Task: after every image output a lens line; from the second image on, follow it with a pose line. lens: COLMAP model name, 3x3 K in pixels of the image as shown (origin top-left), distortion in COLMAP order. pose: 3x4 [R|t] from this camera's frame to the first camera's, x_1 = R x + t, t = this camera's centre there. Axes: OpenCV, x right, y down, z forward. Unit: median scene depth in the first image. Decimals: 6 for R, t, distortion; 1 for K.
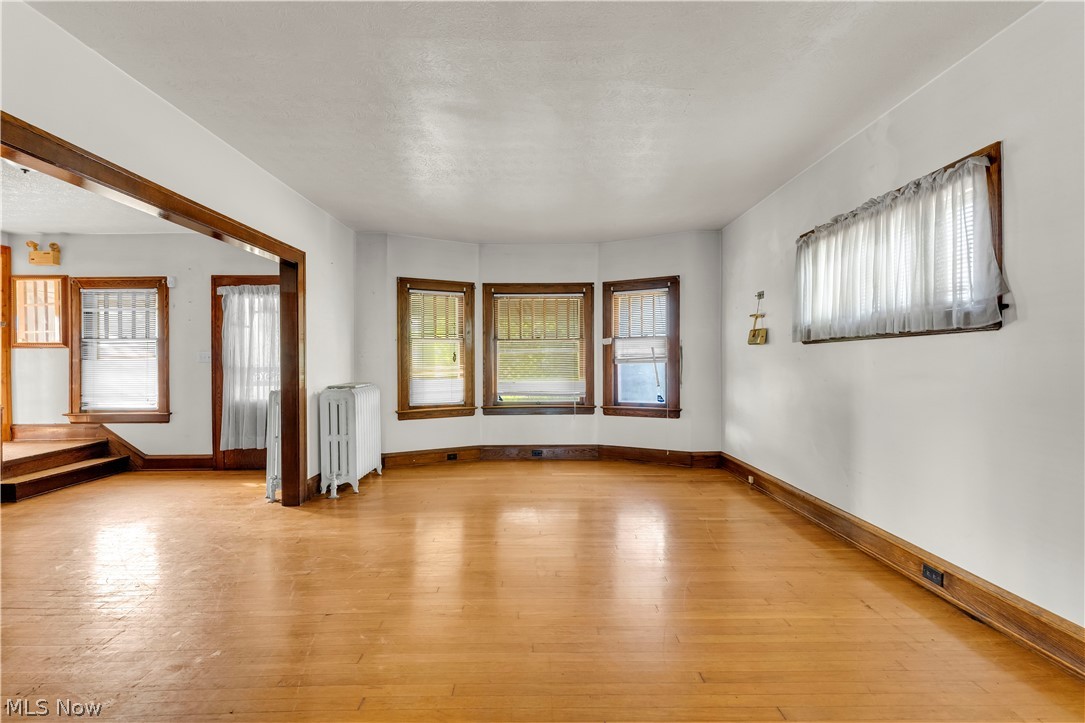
lens RADIAL K [[443.7, 0, 546.1], [0, 443.7, 361.8], [0, 0, 1]] dist [-0.000763, -0.000204]
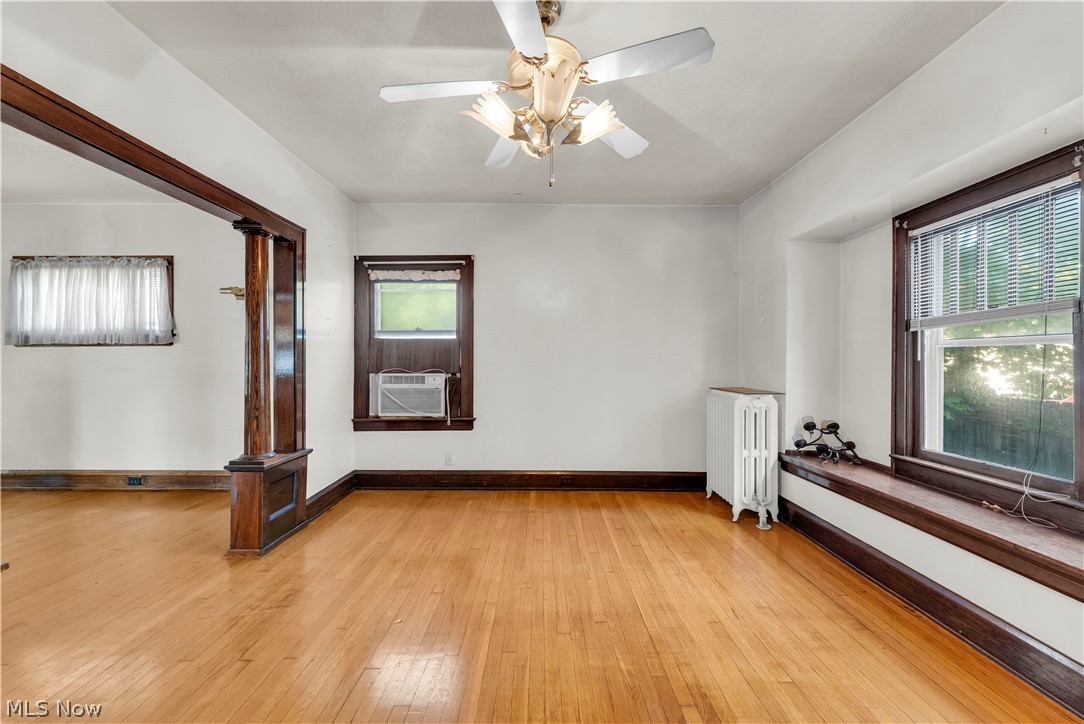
lens RADIAL K [[440.4, 0, 542.5], [0, 440.4, 359.0], [0, 0, 1]] dist [-0.003287, -0.000369]
pose [[0.012413, 0.011409, 0.999858, -0.595852], [0.000829, 0.999934, -0.011420, 0.008609], [-0.999923, 0.000970, 0.012403, -0.448711]]
